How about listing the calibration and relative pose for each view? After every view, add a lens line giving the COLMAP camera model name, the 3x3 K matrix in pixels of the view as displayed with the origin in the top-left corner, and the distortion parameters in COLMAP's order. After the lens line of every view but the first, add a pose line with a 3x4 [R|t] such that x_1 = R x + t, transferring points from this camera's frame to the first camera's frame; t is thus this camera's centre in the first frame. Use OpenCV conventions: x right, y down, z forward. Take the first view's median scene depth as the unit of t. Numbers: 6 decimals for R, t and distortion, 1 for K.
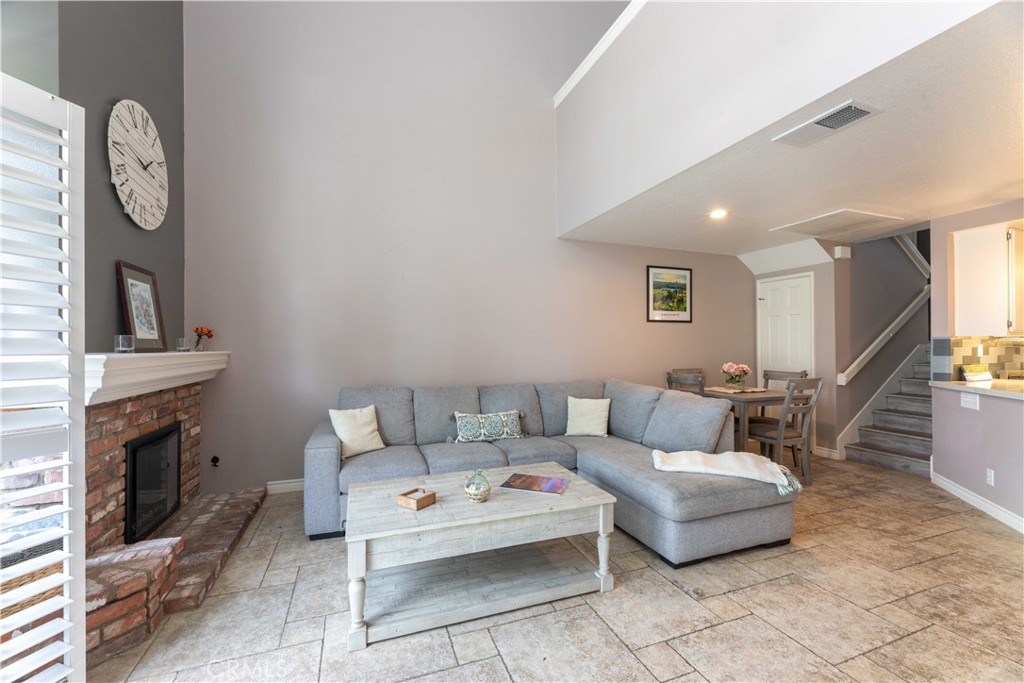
lens RADIAL K [[409.0, 0, 503.2], [0, 409.0, 346.6], [0, 0, 1]] dist [0.000451, -0.000526]
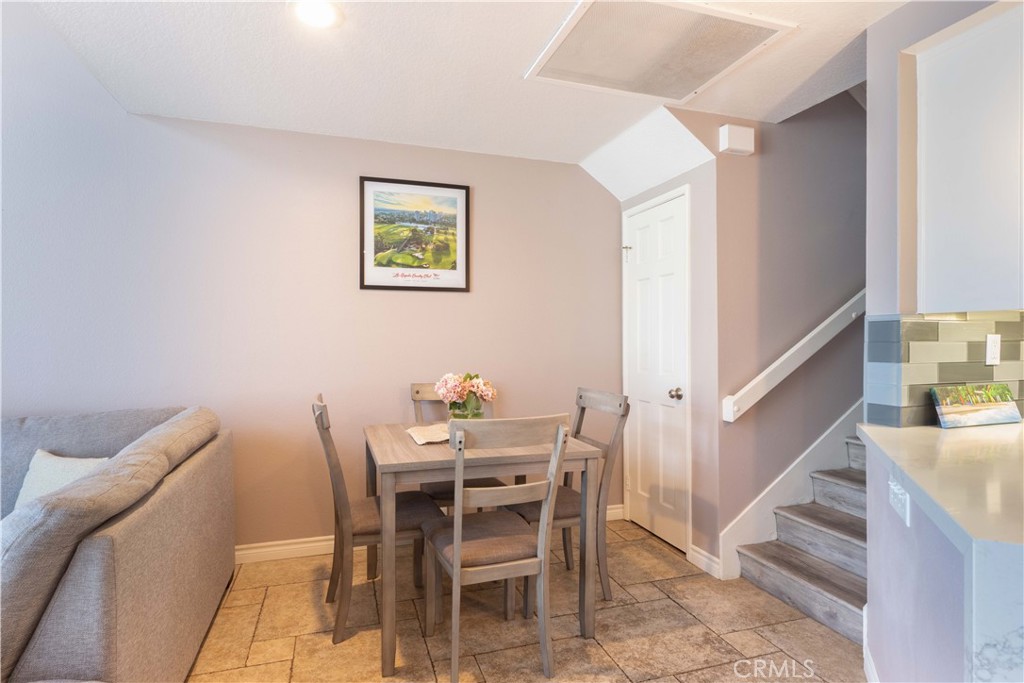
lens RADIAL K [[529.4, 0, 498.5], [0, 529.4, 342.2], [0, 0, 1]] dist [0.000453, -0.000120]
pose [[0.999253, 0.002457, -0.038557, 0.585956], [-0.002261, 0.999984, 0.005113, 0.000896], [0.038569, -0.005022, 0.999243, 0.382250]]
